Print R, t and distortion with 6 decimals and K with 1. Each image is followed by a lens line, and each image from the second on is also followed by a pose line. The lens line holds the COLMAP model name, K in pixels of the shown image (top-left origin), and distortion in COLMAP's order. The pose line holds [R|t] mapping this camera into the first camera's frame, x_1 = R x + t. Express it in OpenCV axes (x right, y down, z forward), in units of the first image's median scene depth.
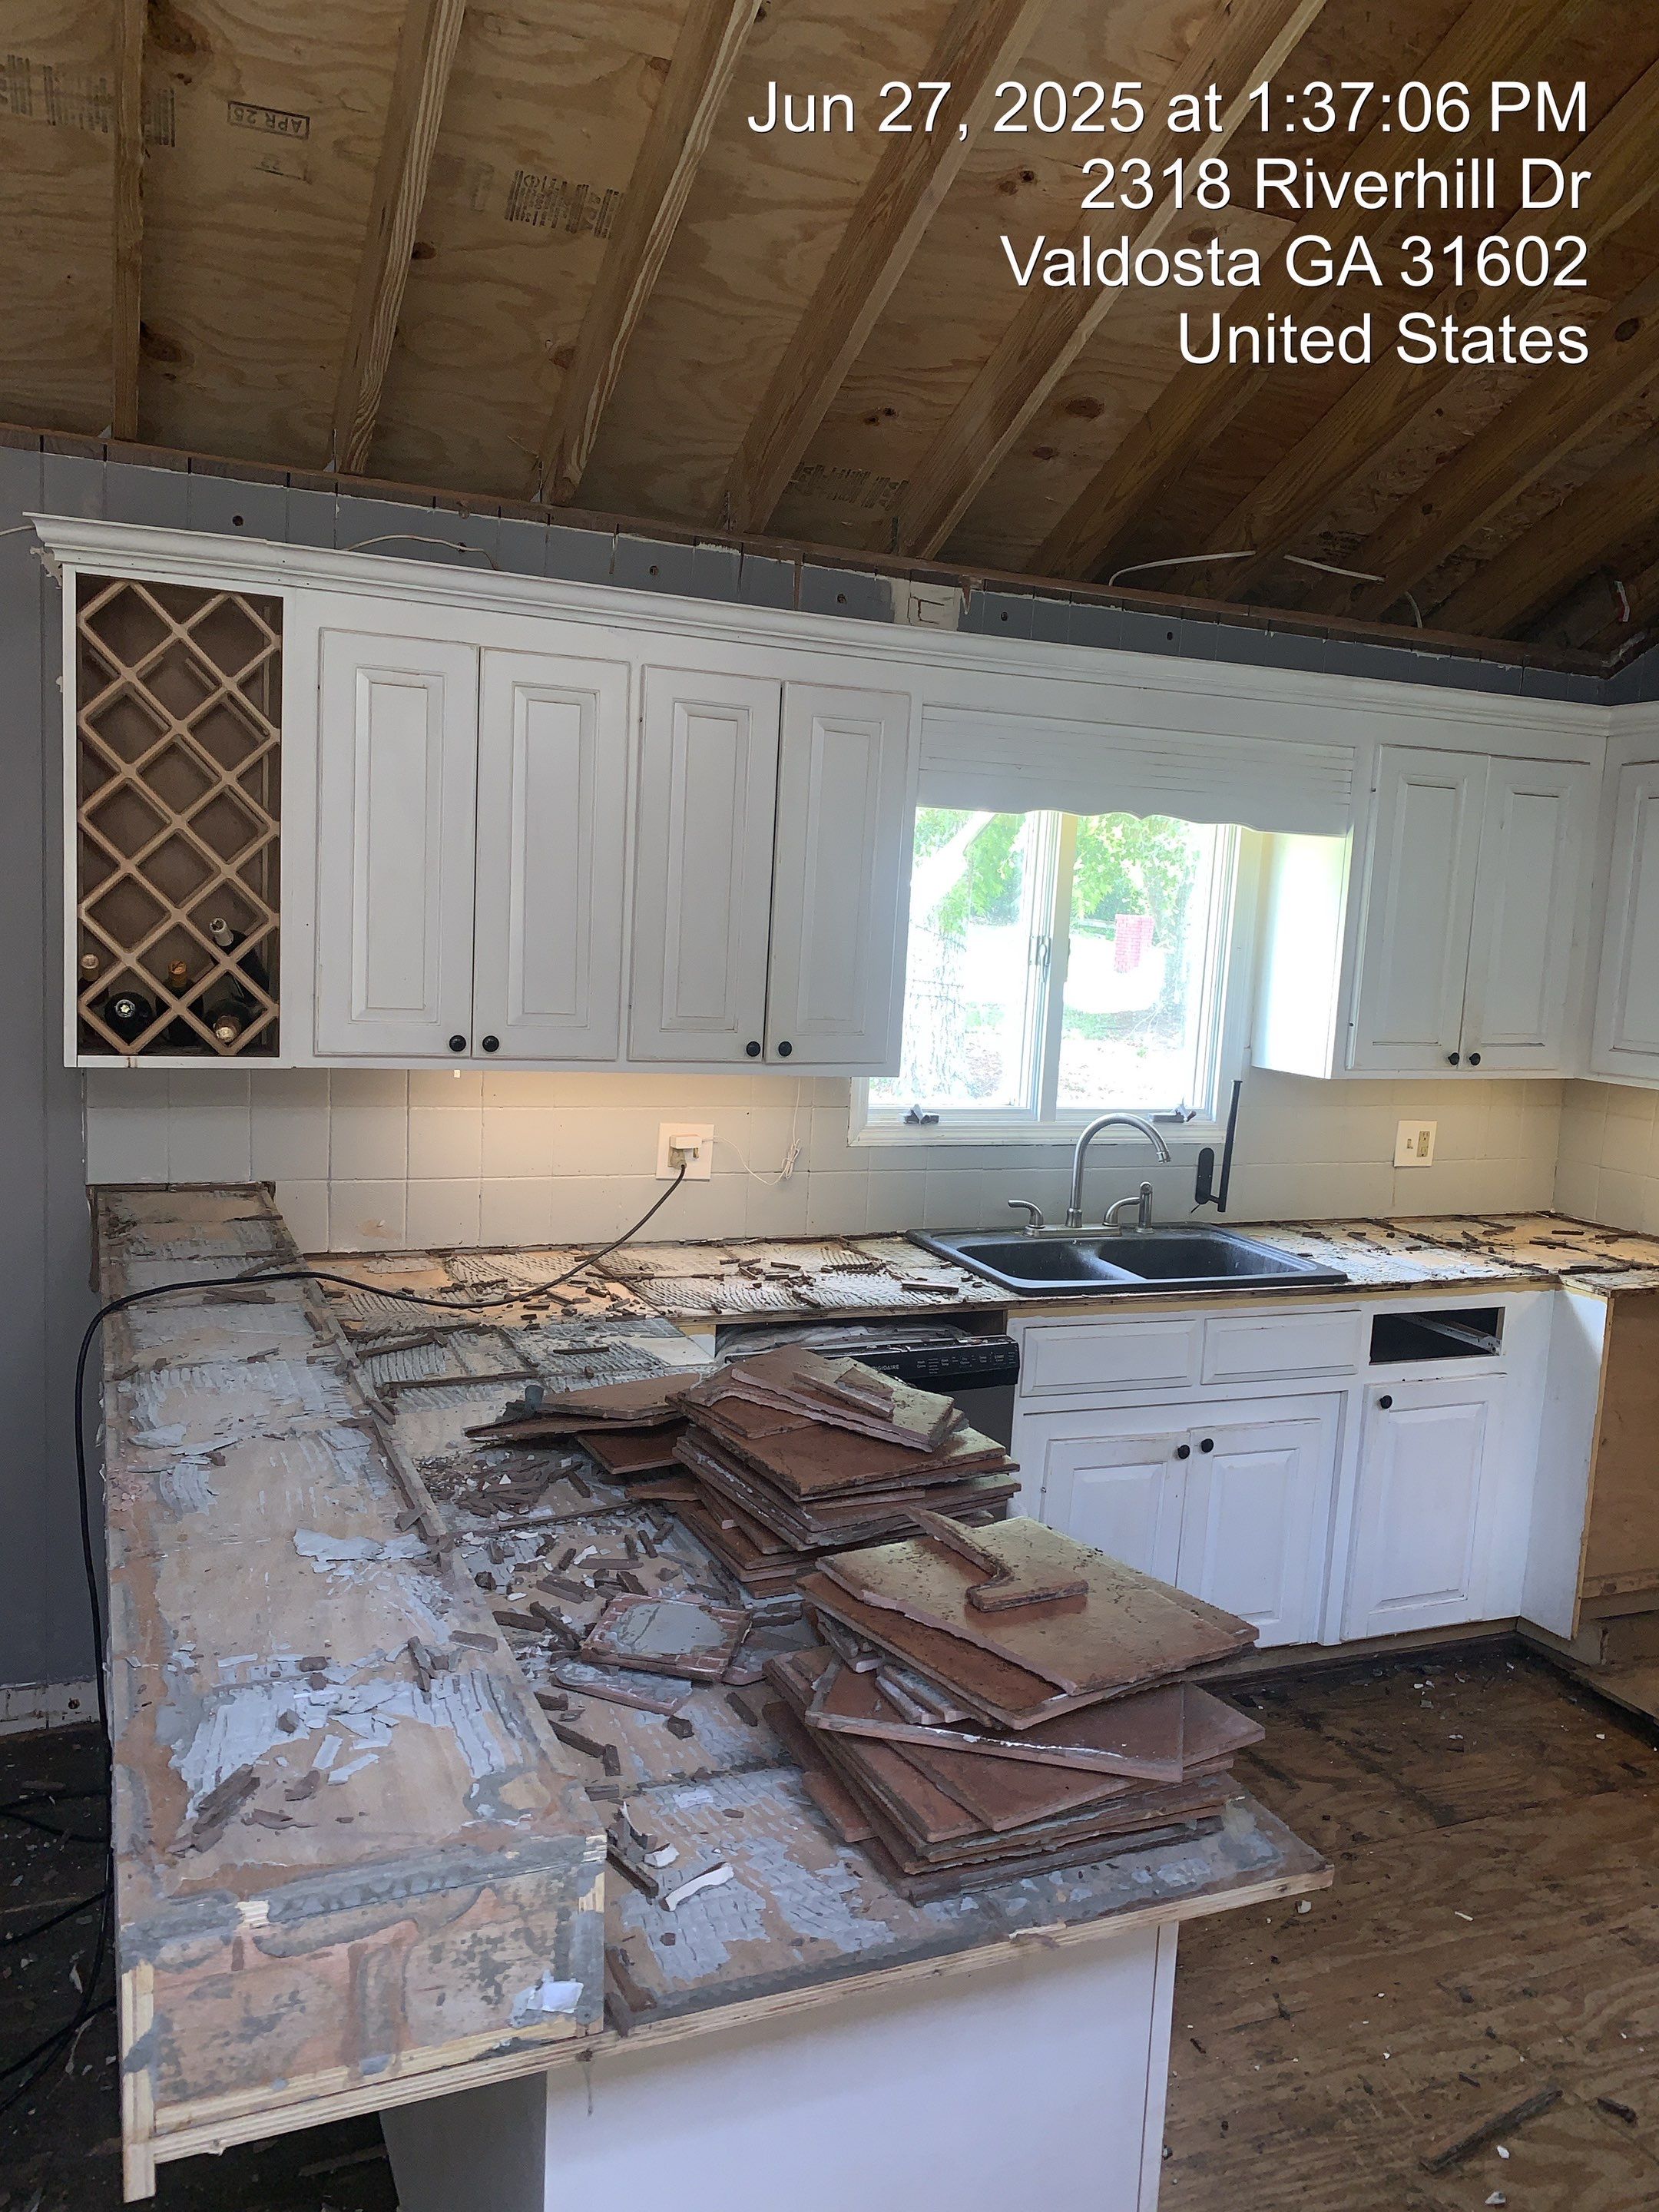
lens RADIAL K [[1703.9, 0, 829.5], [0, 1703.9, 1106.0], [0, 0, 1]] dist [0.014264, -0.002915]
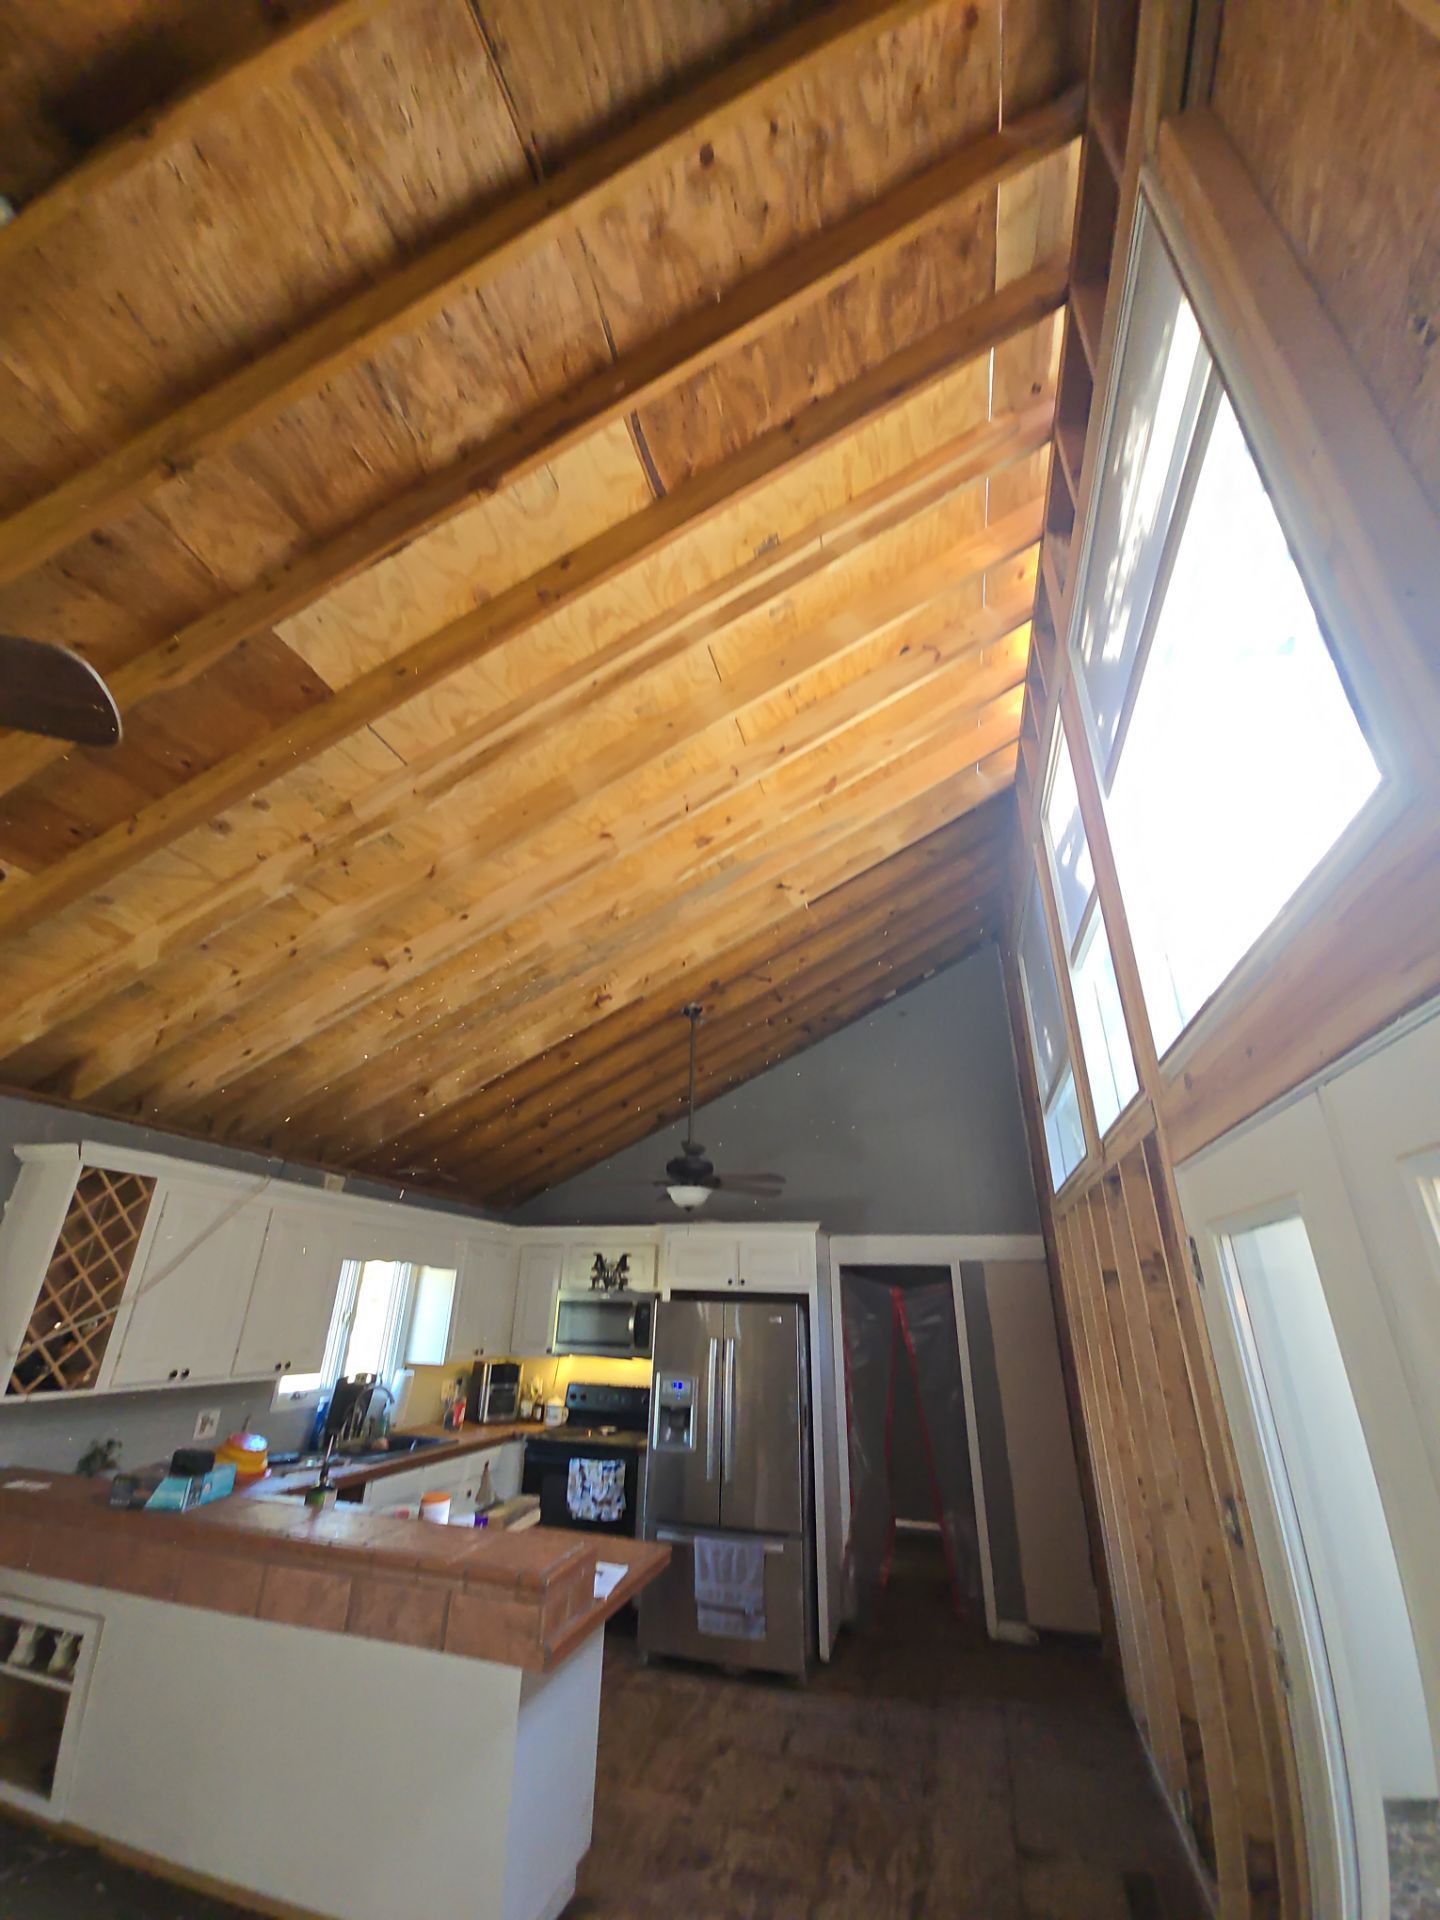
lens RADIAL K [[773.0, 0, 720.0], [0, 773.0, 960.0], [0, 0, 1]] dist [0.001851, 0.000153]
pose [[0.632404, 0.283774, 0.720789, -0.690515], [0.104512, 0.890721, -0.442373, 0.004853], [-0.767556, 0.355090, 0.533638, -0.343609]]
